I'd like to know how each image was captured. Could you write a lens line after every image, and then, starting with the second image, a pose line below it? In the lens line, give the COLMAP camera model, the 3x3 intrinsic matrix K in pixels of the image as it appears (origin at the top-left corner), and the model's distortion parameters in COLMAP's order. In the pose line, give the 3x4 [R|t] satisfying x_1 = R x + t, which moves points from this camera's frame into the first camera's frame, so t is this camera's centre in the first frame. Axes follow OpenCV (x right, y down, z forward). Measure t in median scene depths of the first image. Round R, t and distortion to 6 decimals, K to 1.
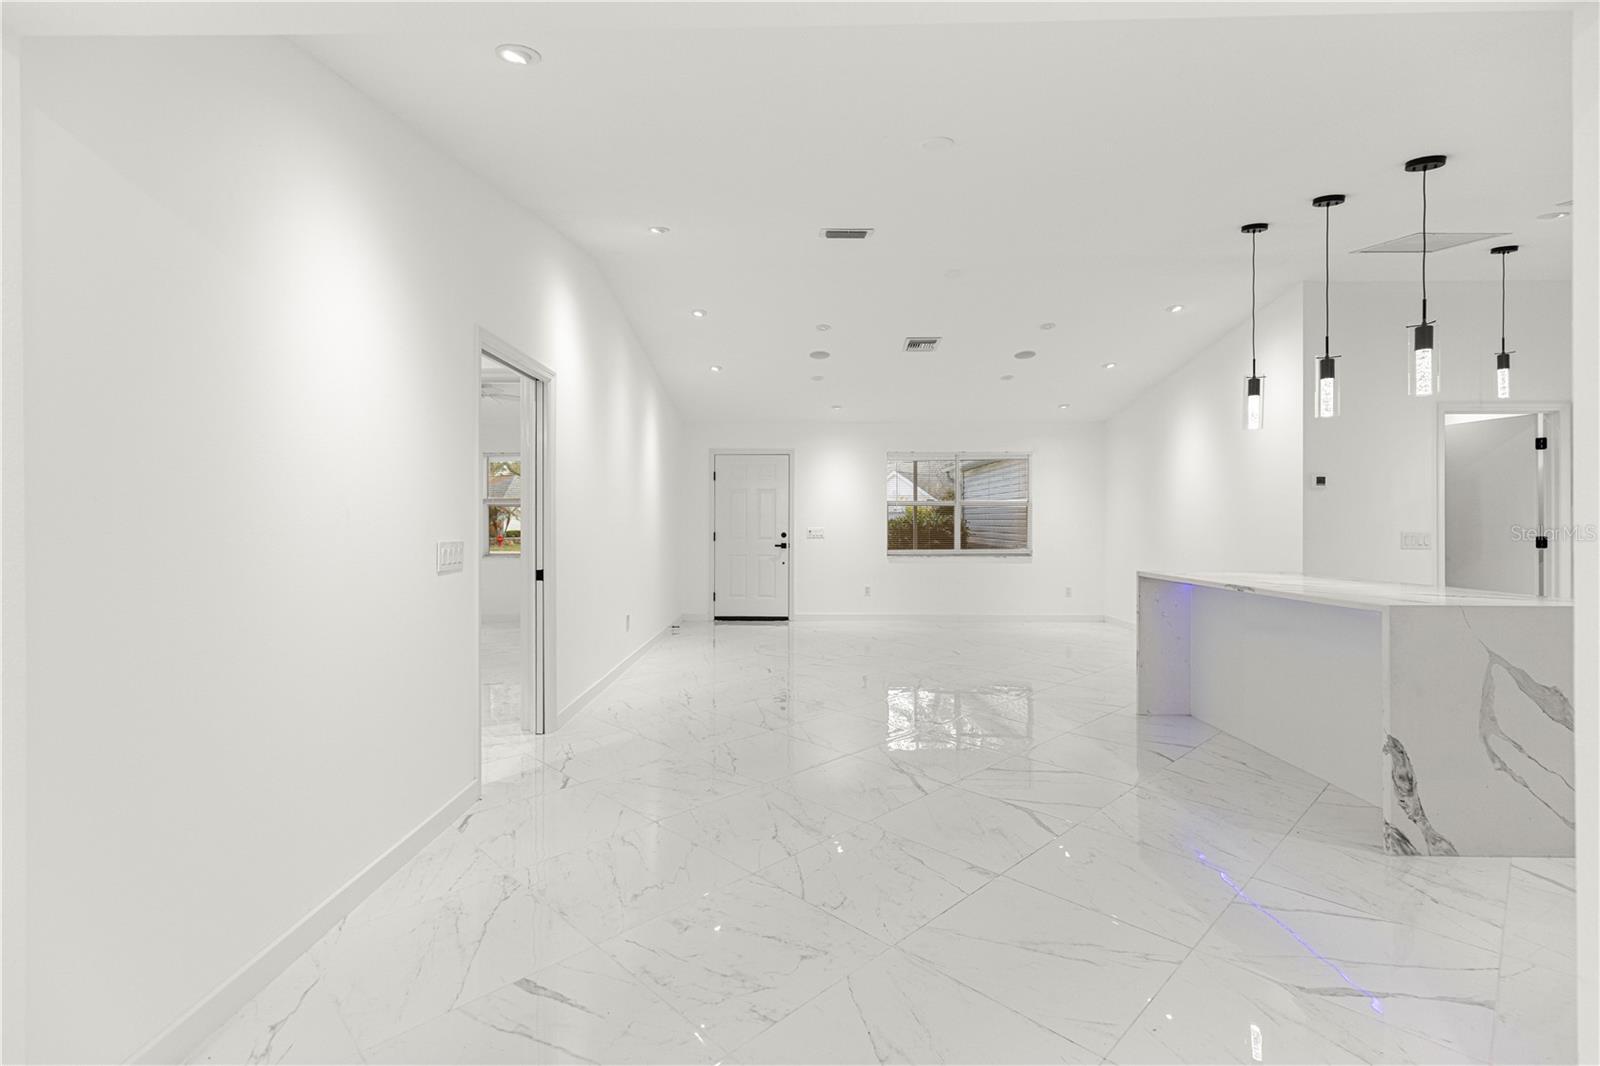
lens RADIAL K [[730.9, 0, 777.2], [0, 730.9, 519.0], [0, 0, 1]] dist [0.003173, -0.000090]
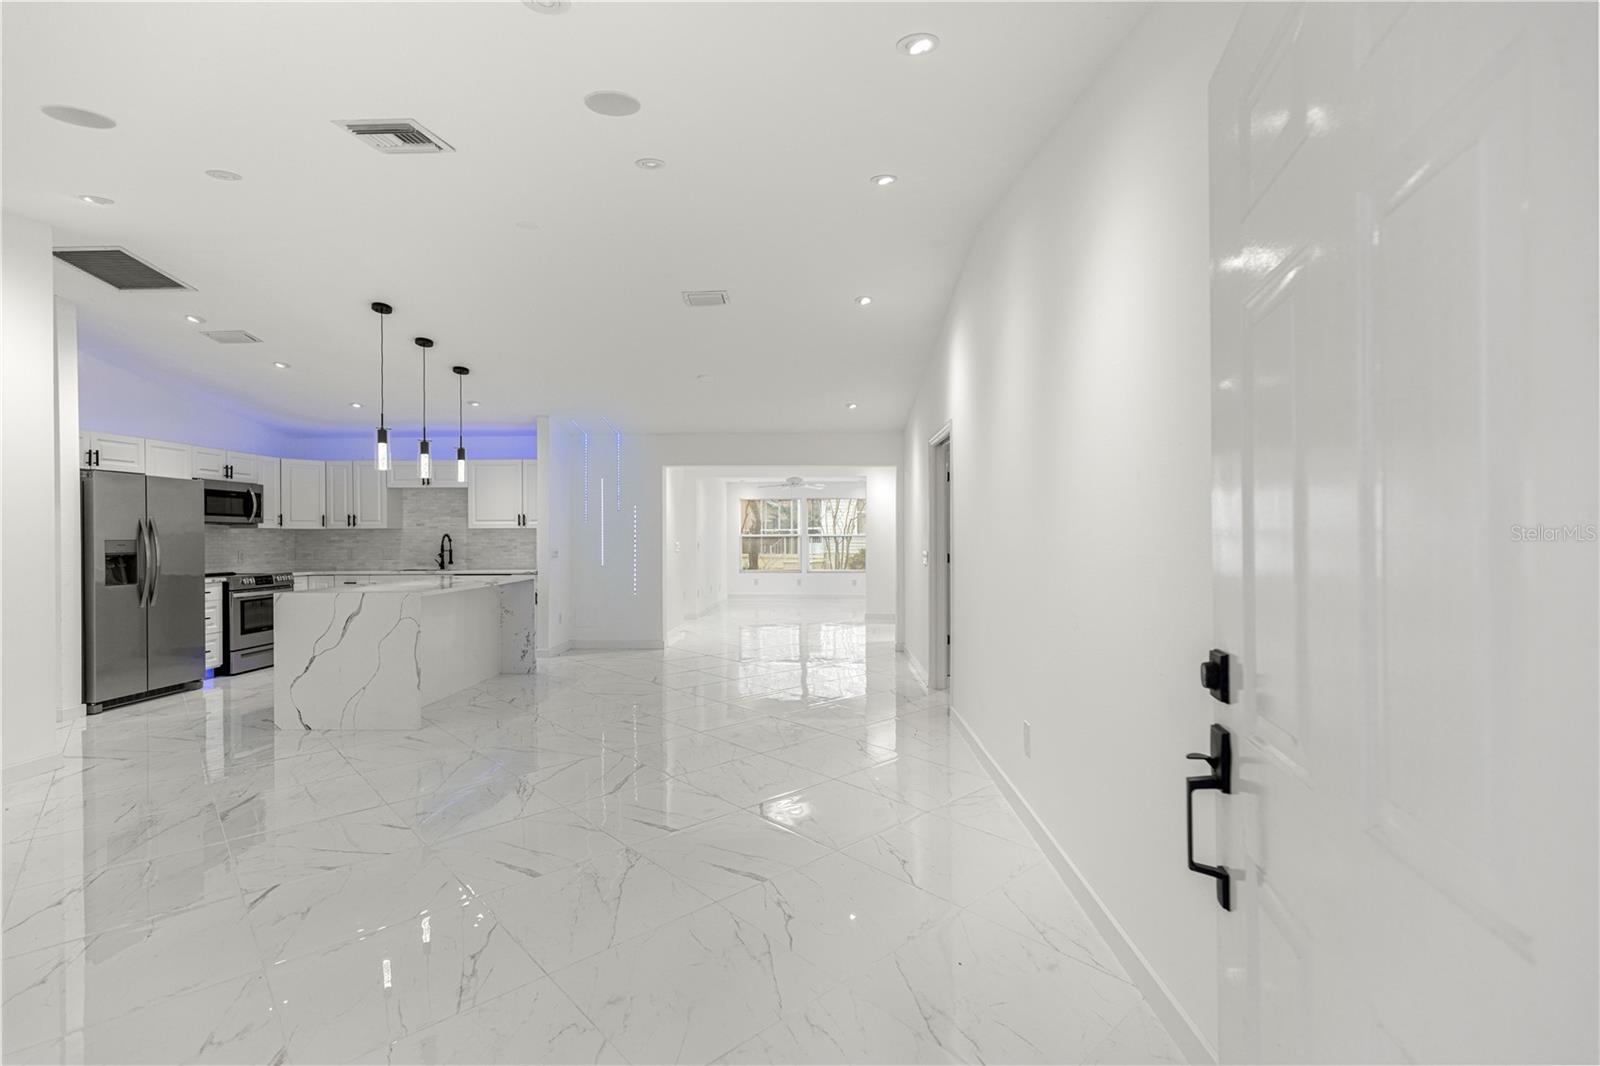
lens RADIAL K [[722.5, 0, 790.2], [0, 722.5, 538.4], [0, 0, 1]] dist [0.011277, -0.000154]
pose [[-0.999754, 0.000882, 0.022174, -0.051948], [0.000943, 0.999996, 0.002747, -0.008272], [-0.022172, 0.002767, -0.999750, 1.718137]]
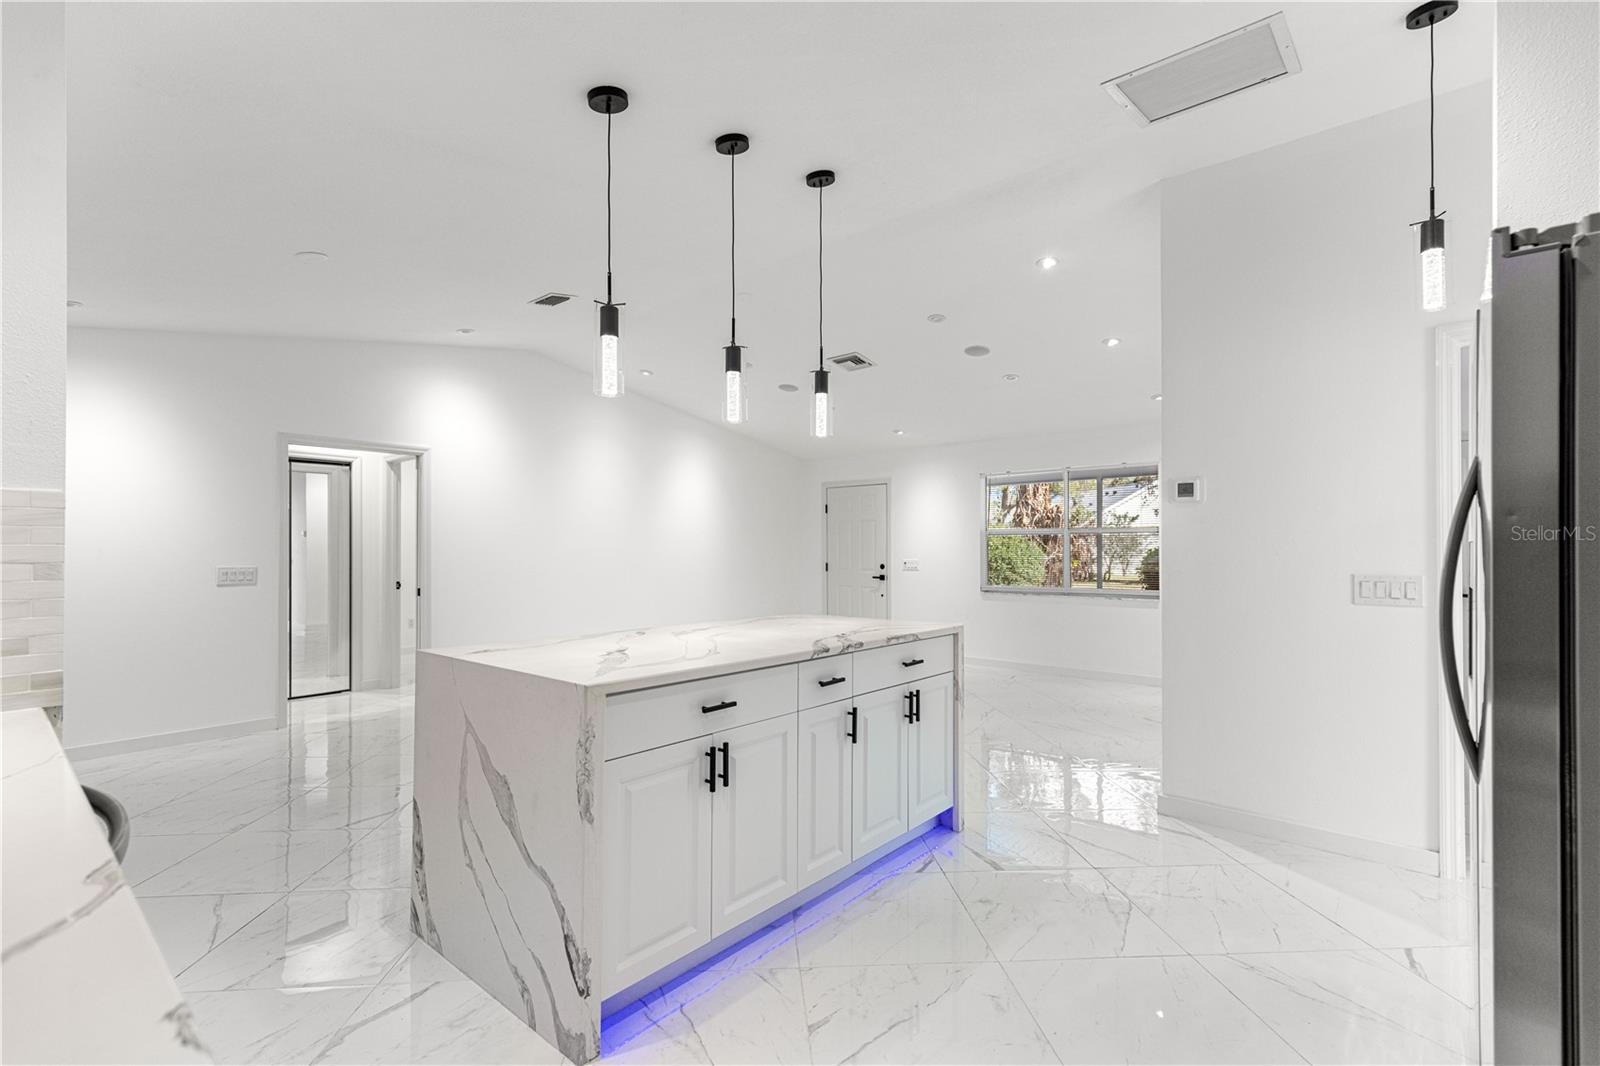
lens RADIAL K [[715.1, 0, 790.3], [0, 715.1, 541.9], [0, 0, 1]] dist [0.009825, -0.000248]
pose [[0.770944, -0.009576, -0.636831, 0.862977], [0.003605, 0.999937, -0.010673, -0.002079], [0.636893, 0.005933, 0.770930, 0.301096]]
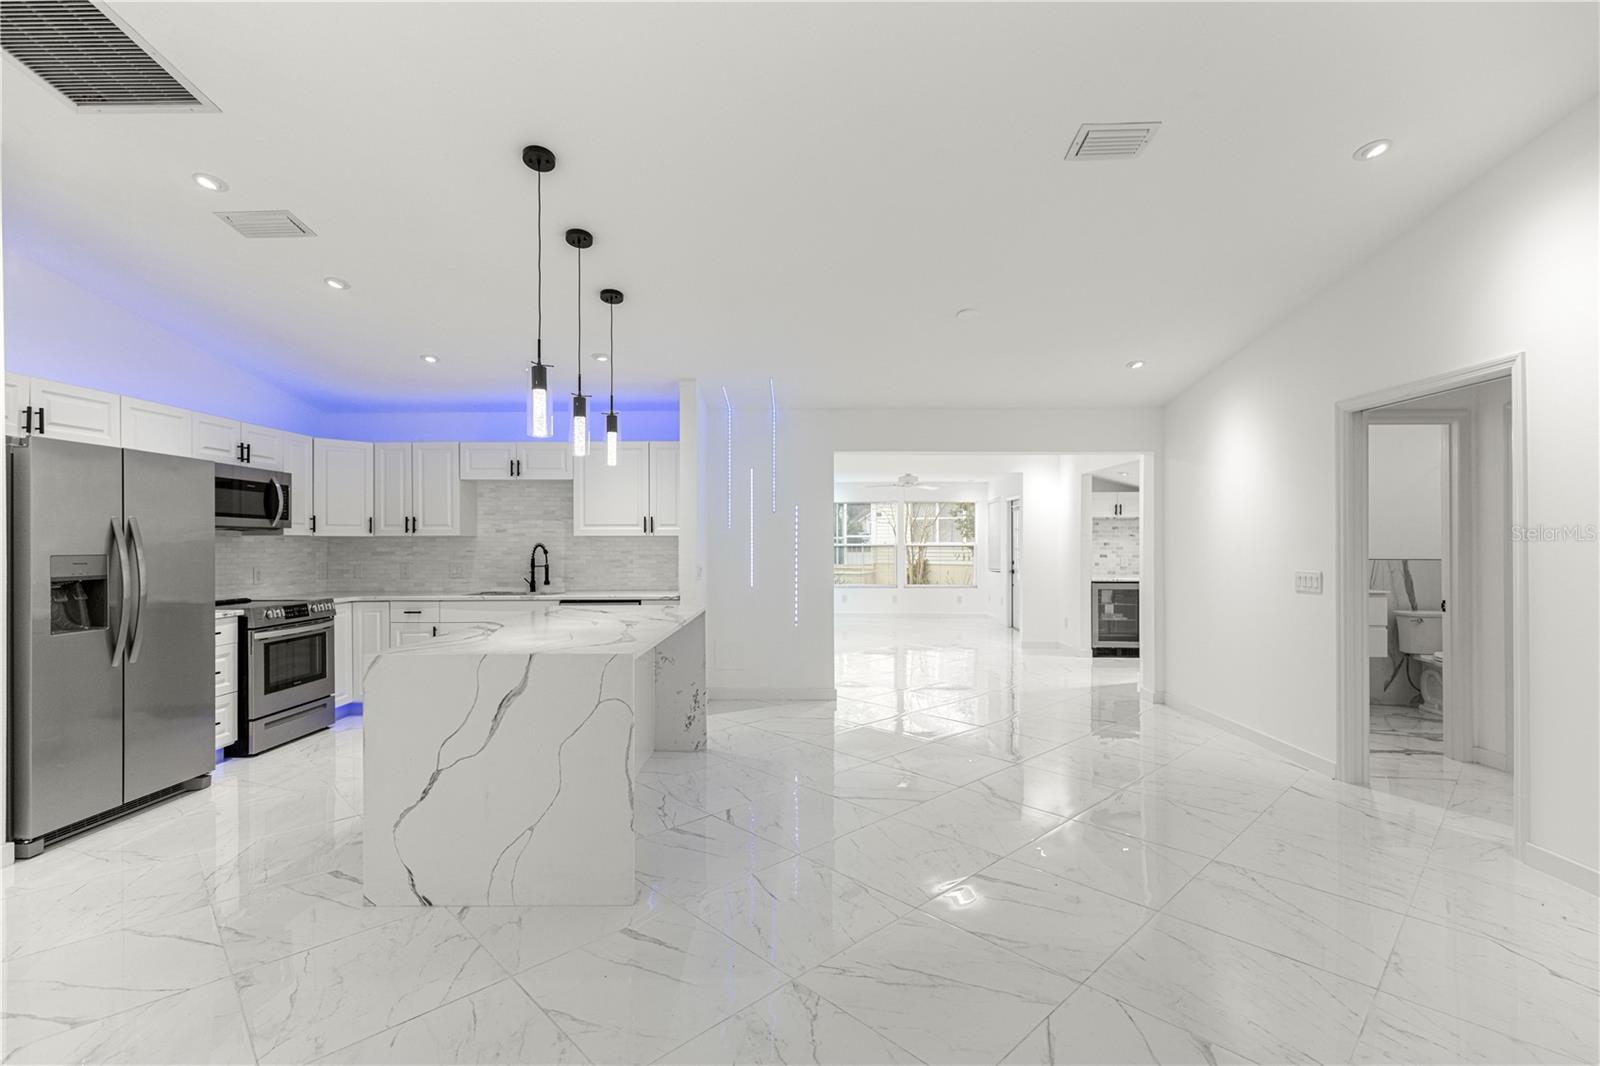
lens RADIAL K [[715.1, 0, 790.3], [0, 715.1, 541.9], [0, 0, 1]] dist [0.009825, -0.000248]
pose [[-0.999972, -0.000361, -0.007487, 0.318722], [-0.000337, 0.999995, -0.003223, -0.012999], [0.007488, -0.003220, -0.999967, 1.325025]]
